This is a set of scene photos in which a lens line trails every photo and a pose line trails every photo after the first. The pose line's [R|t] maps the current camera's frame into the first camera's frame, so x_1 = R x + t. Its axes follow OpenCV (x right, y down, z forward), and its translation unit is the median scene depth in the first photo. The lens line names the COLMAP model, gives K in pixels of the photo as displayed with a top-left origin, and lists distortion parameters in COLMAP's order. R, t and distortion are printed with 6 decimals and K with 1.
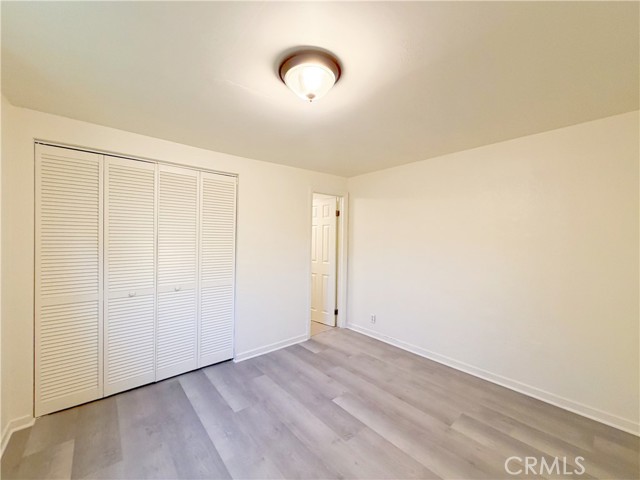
lens RADIAL K [[255.4, 0, 318.1], [0, 255.4, 238.9], [0, 0, 1]] dist [-0.000749, -0.000132]
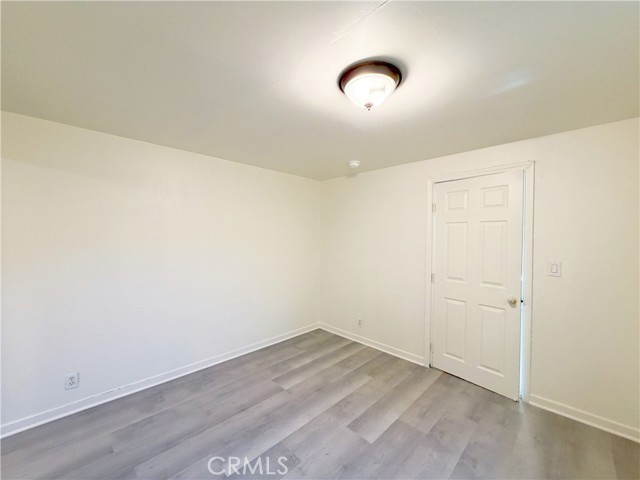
lens RADIAL K [[255.4, 0, 324.3], [0, 255.4, 236.6], [0, 0, 1]] dist [-0.000749, -0.000132]
pose [[-0.074311, -0.007999, 0.997203, -0.610063], [0.002486, 0.999963, 0.008206, -0.022804], [-0.997232, 0.003089, -0.074288, 0.737608]]
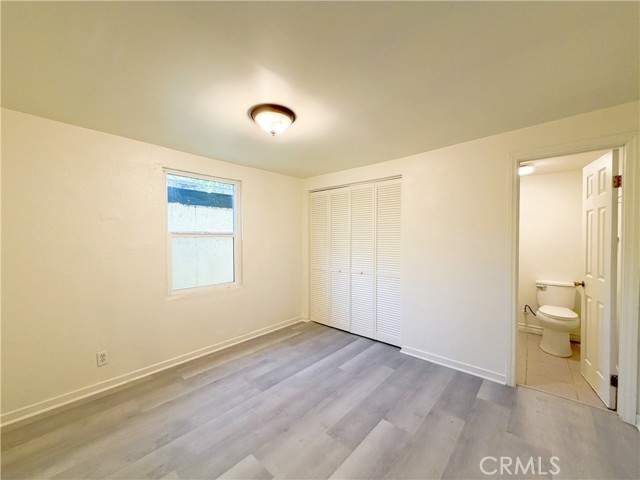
lens RADIAL K [[255.4, 0, 320.4], [0, 255.4, 242.1], [0, 0, 1]] dist [-0.000749, -0.000132]
pose [[0.133246, 0.001152, -0.991082, 0.823742], [-0.004010, 0.999992, 0.000623, 0.032874], [0.991075, 0.003891, 0.133249, 0.631919]]
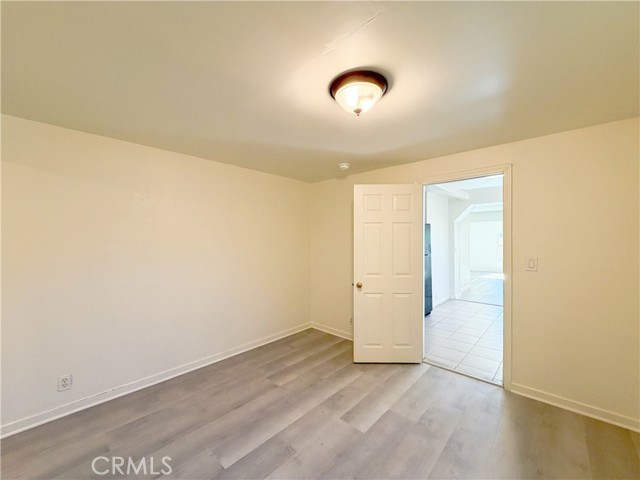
lens RADIAL K [[255.4, 0, 323.7], [0, 255.4, 236.1], [0, 0, 1]] dist [-0.000749, -0.000132]
pose [[-0.111609, 0.004091, 0.993744, -0.645135], [0.011240, 0.999933, -0.002854, -0.011539], [-0.993689, 0.010851, -0.111647, 0.749022]]
